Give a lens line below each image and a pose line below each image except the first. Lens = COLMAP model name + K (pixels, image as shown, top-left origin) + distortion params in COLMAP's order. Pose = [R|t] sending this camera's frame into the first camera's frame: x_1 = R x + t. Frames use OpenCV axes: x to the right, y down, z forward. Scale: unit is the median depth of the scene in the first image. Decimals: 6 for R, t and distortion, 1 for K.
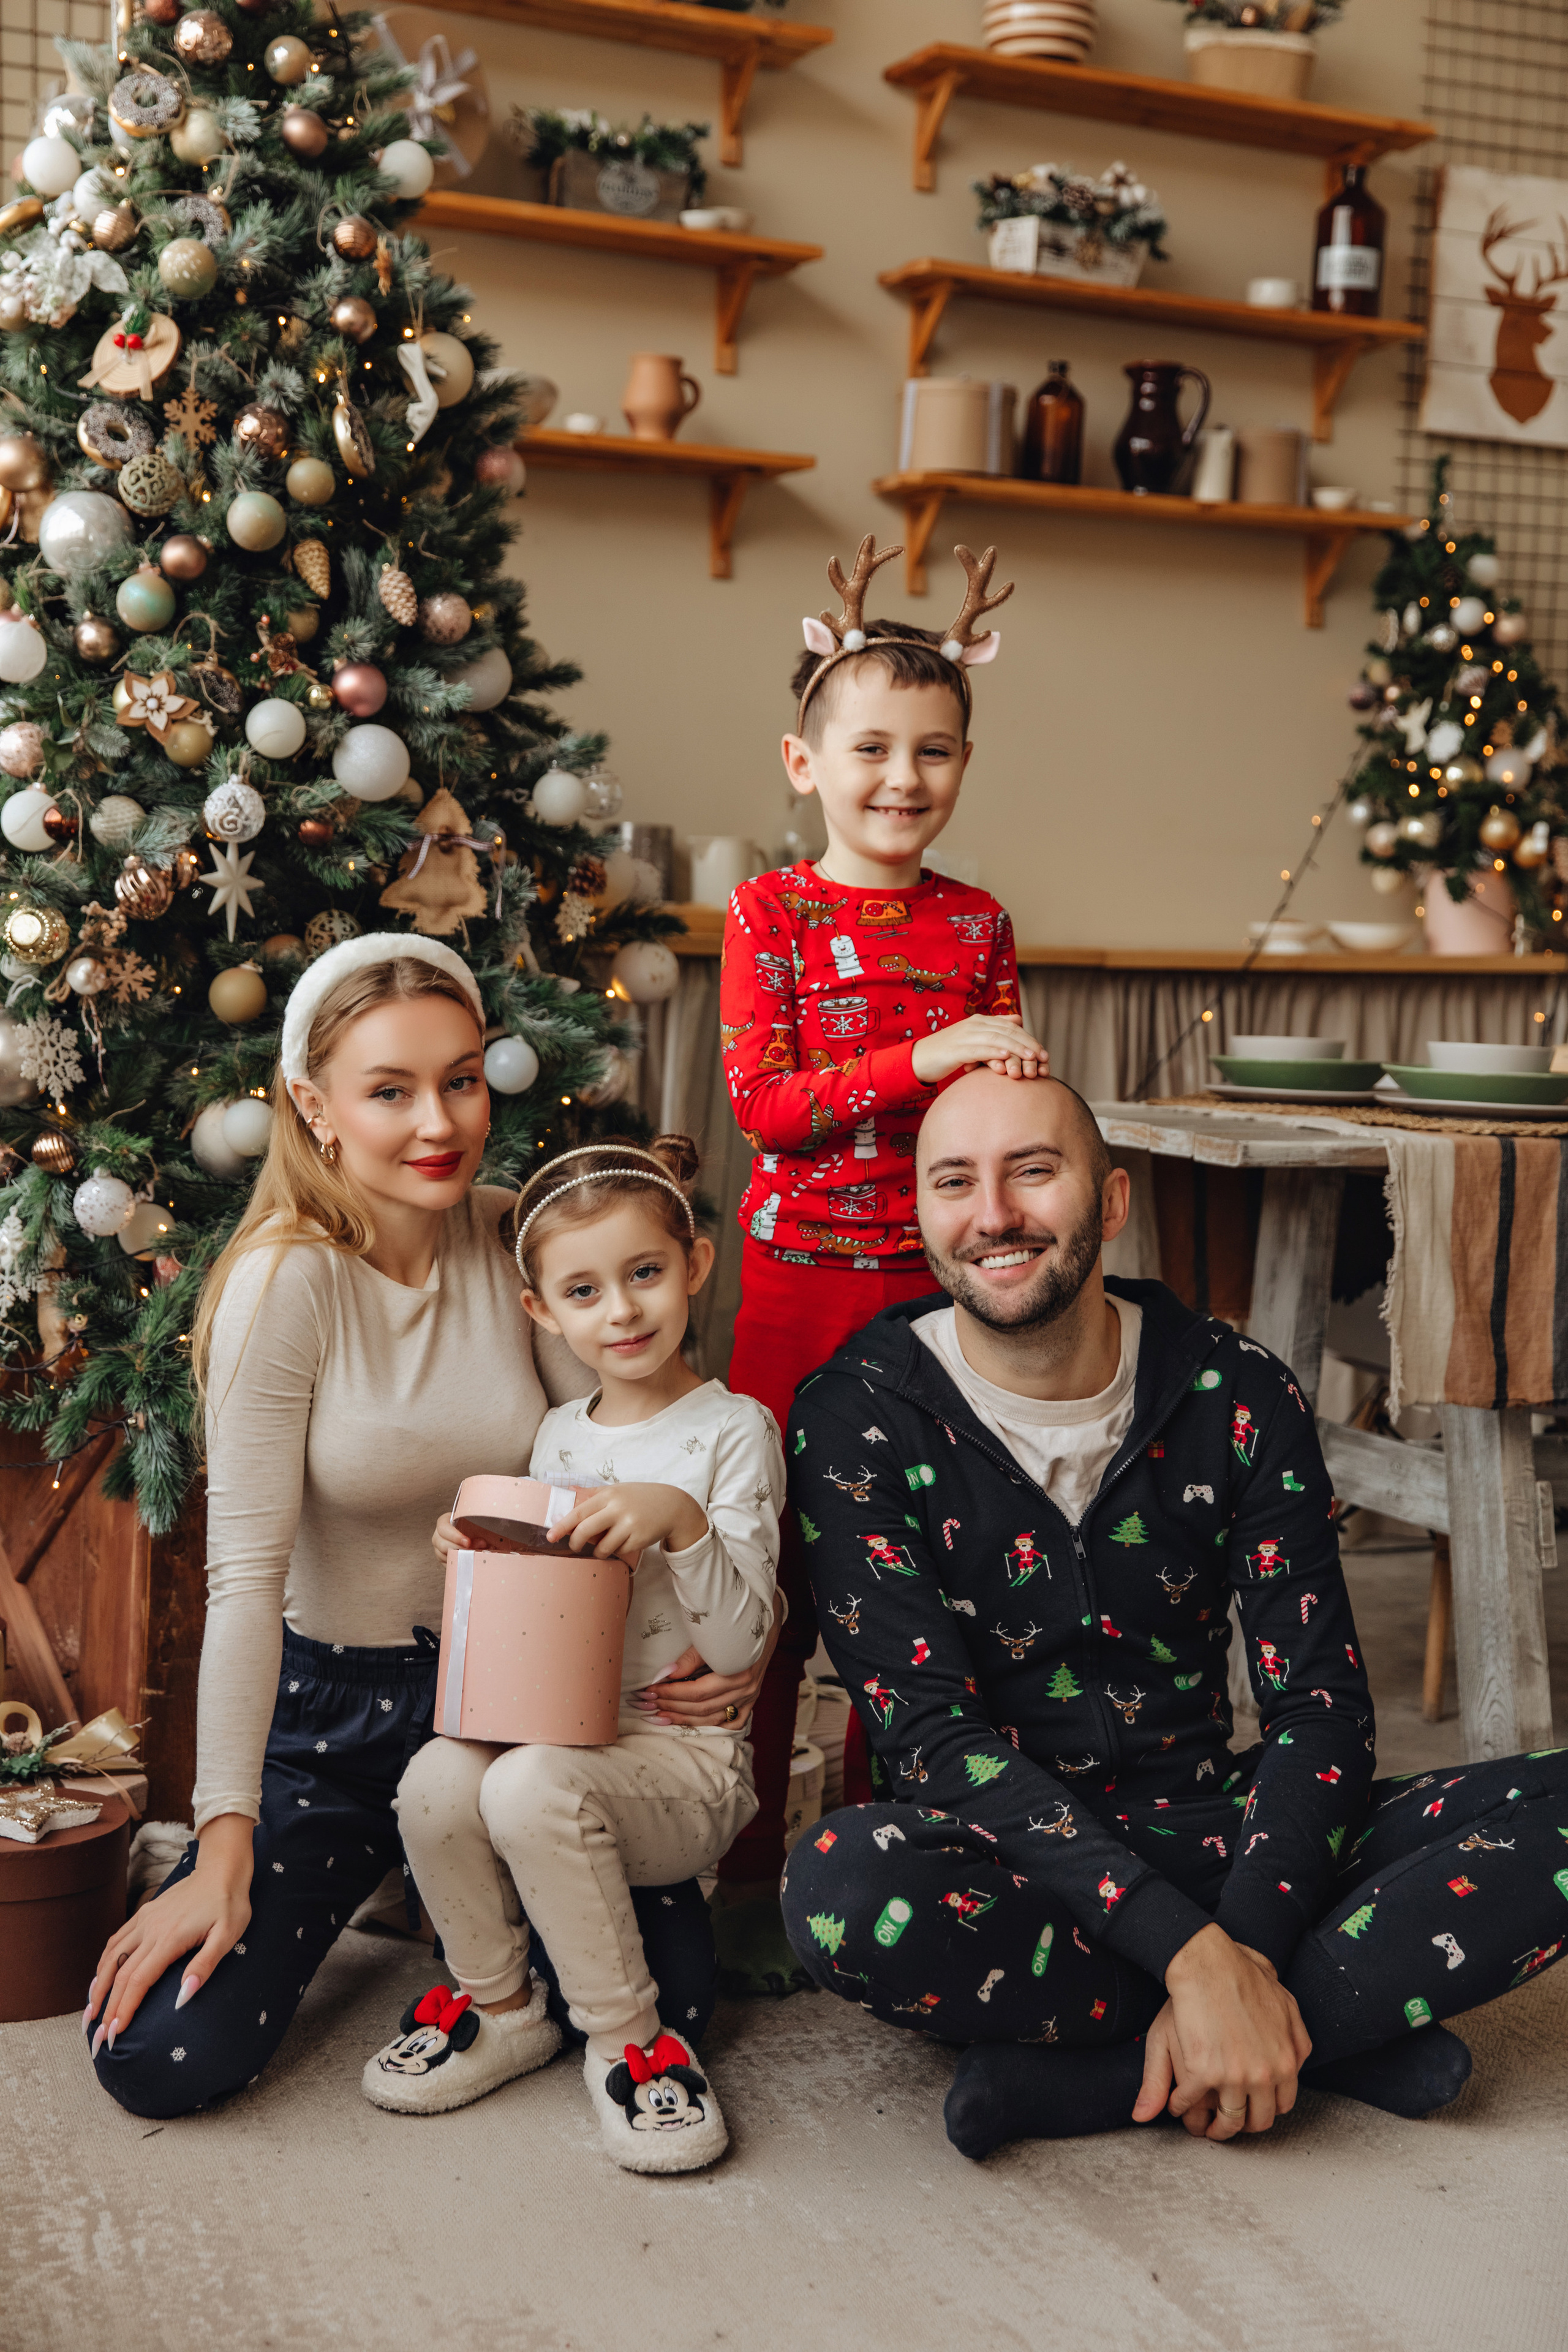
lens RADIAL K [[3059.3, 0, 784.0], [0, 3059.3, 1176.0], [0, 0, 1]] dist [0.063155, 0.095154]
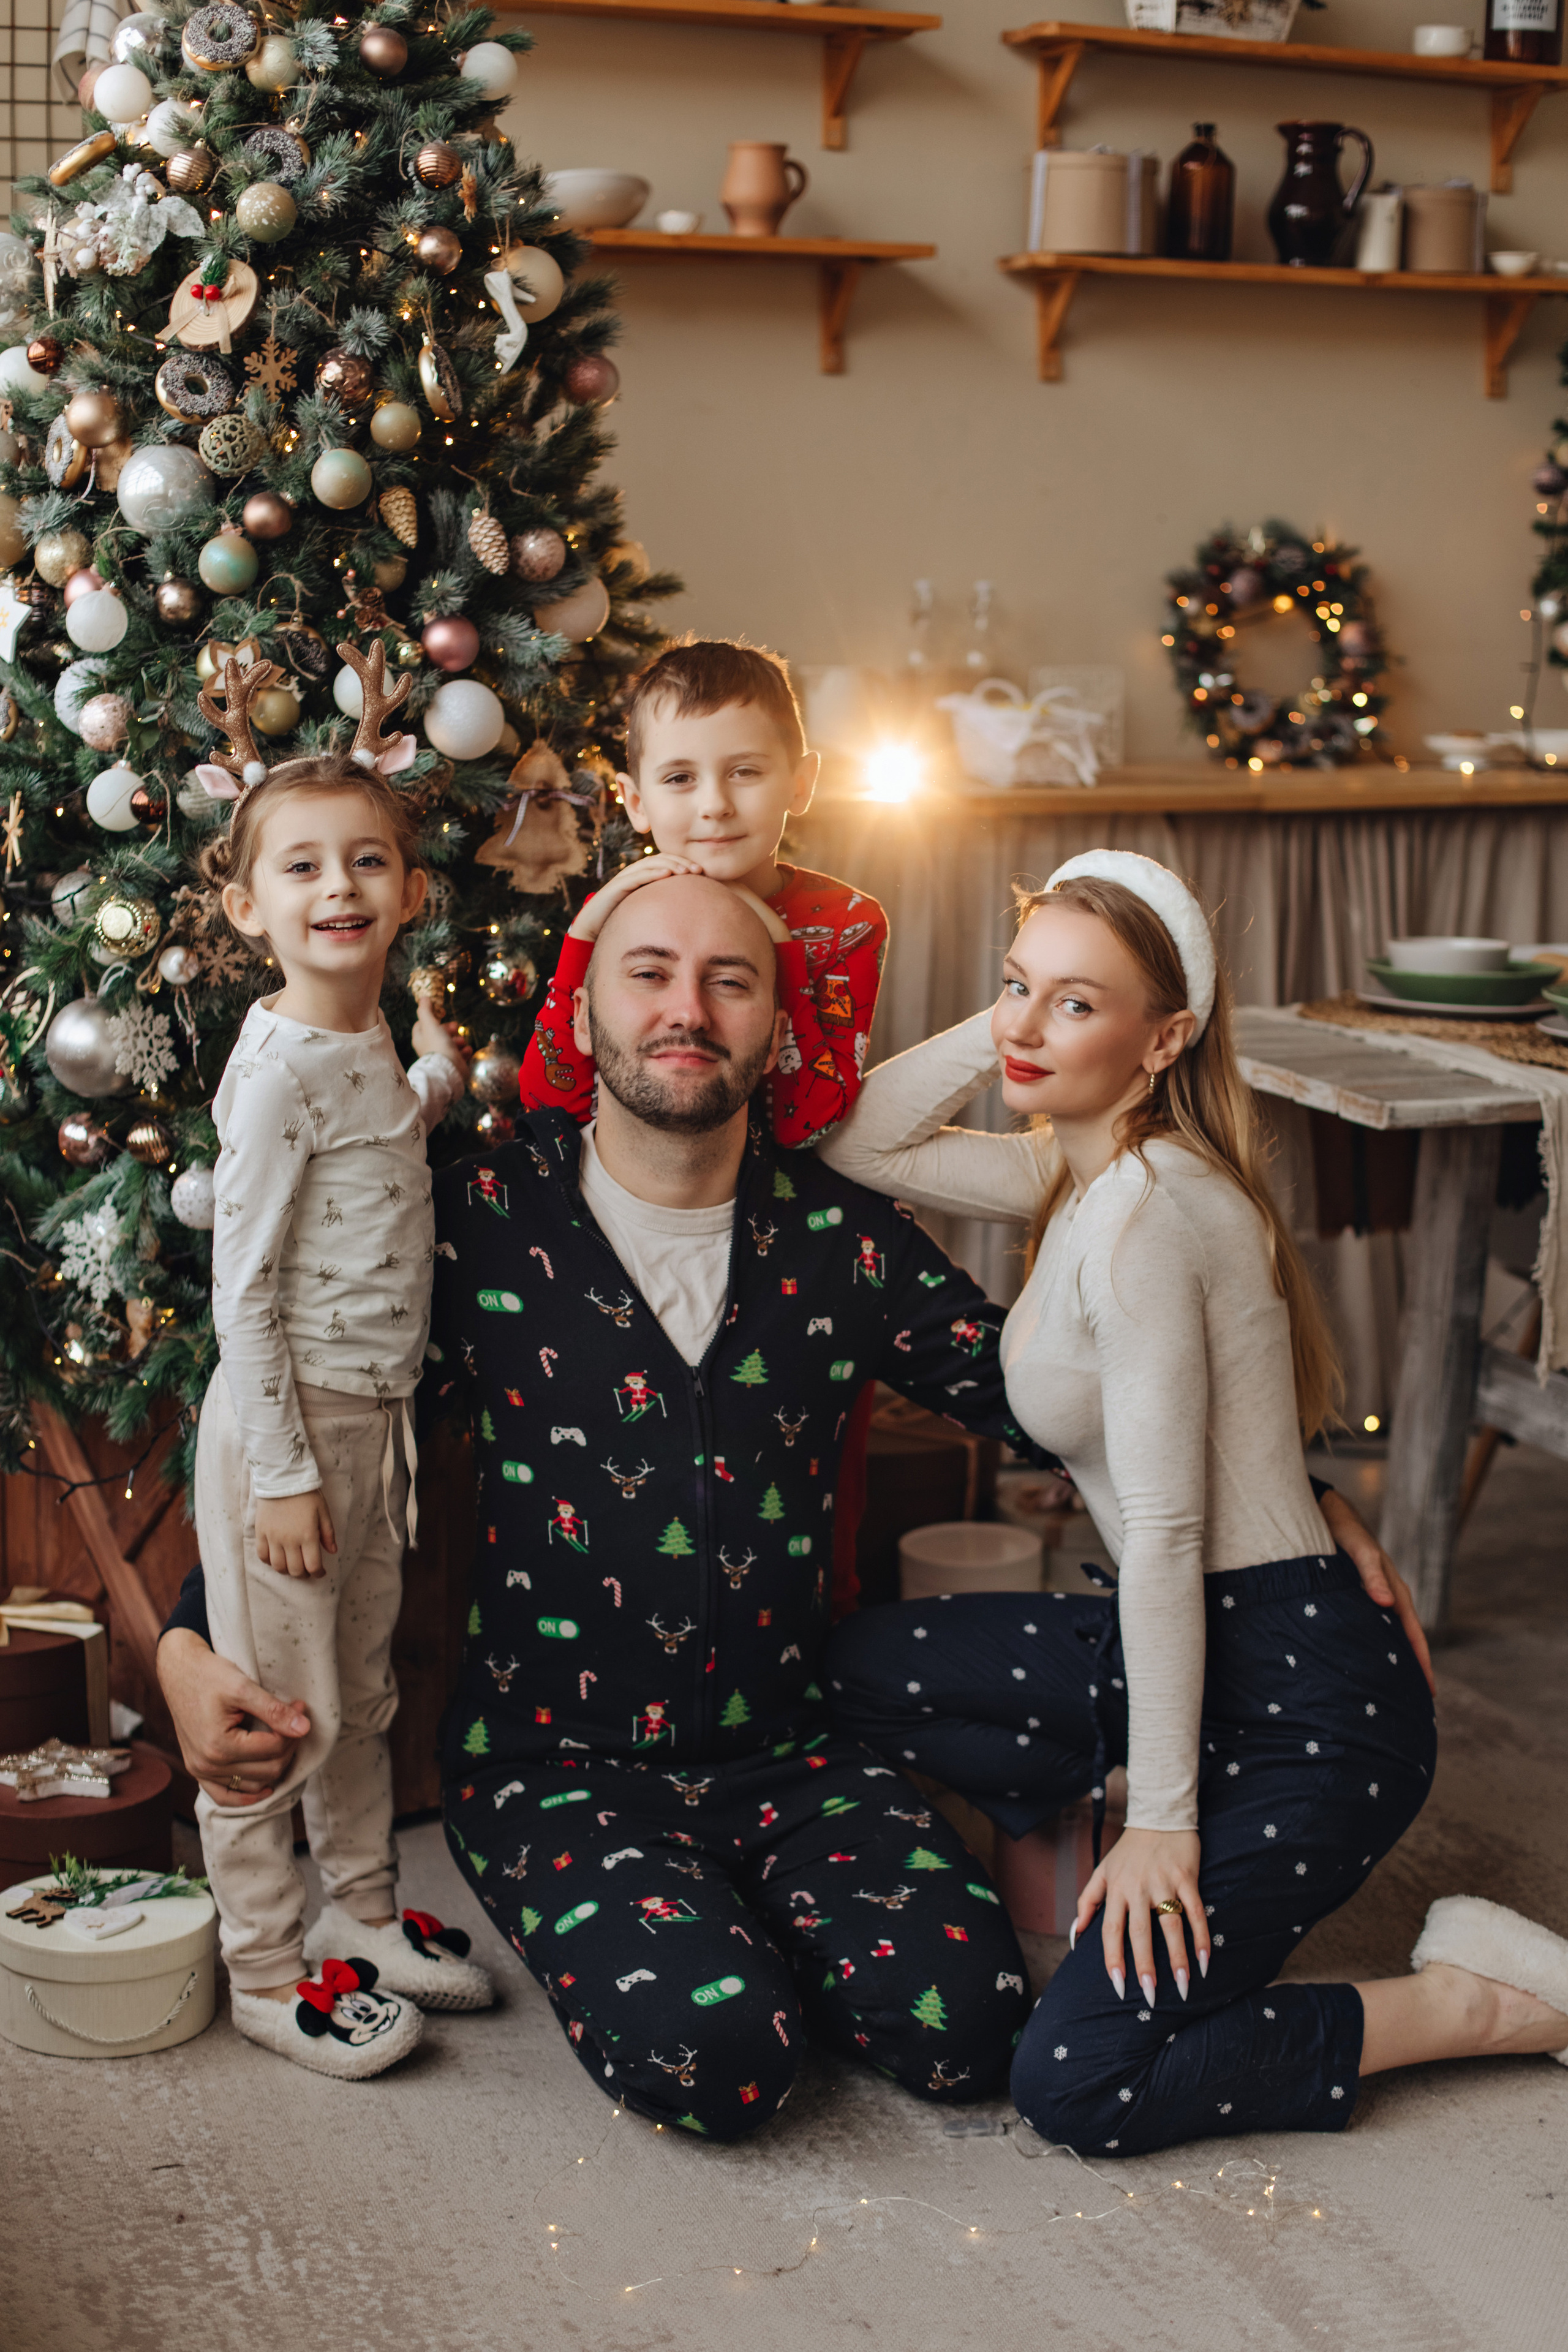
lens RADIAL K [[3614.7, 0, 784.0], [0, 3614.7, 1176.0], [0, 0, 1]] dist [-0.165279, 0.204746]
pose [[0.999095, -0.013131, -0.040446, 0.007528], [0.016915, 0.995364, 0.094682, -0.098035], [0.039015, -0.095280, 0.994686, -0.117843]]
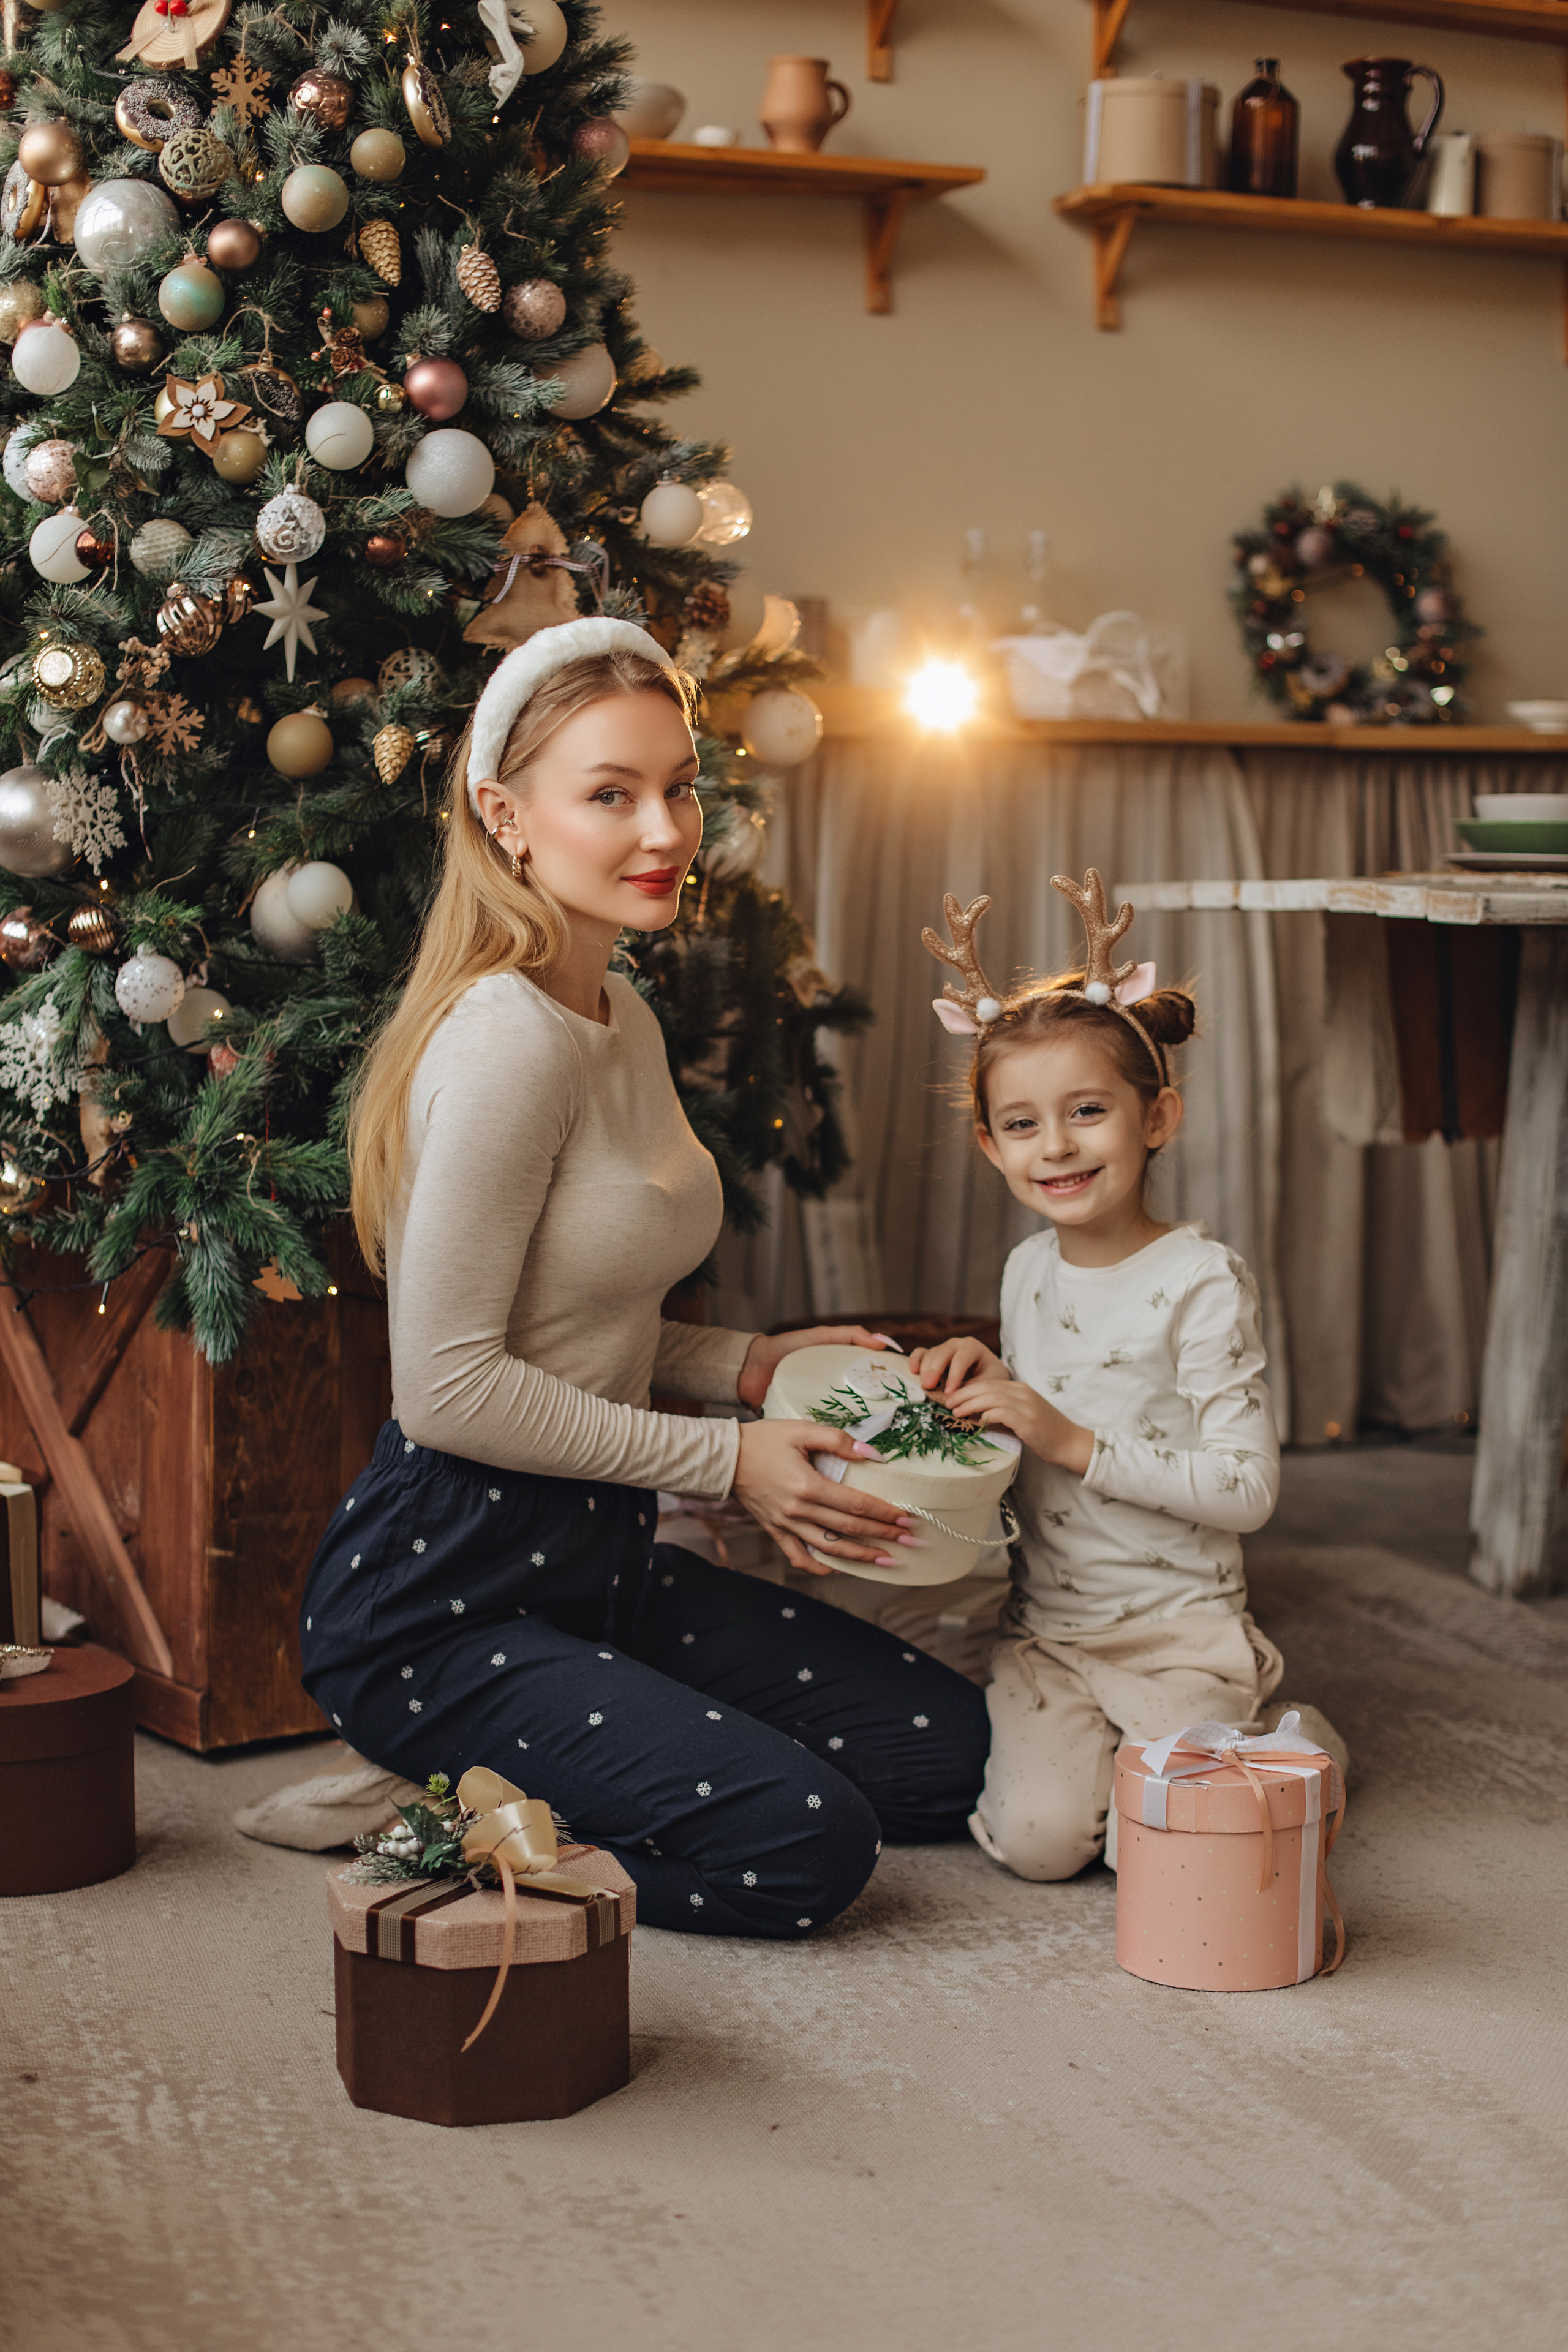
lens RADIAL K [[3530.6, 0, 784.0], [0, 3530.6, 1176.0], [0, 0, 1]] dist [-0.146990, 0.108858]
pose [[0.997899, -0.016215, -0.062731, 0.016990], [0.017509, 0.999644, 0.020137, 0.043820], [0.062382, -0.021193, 0.997827, 0.022711]]
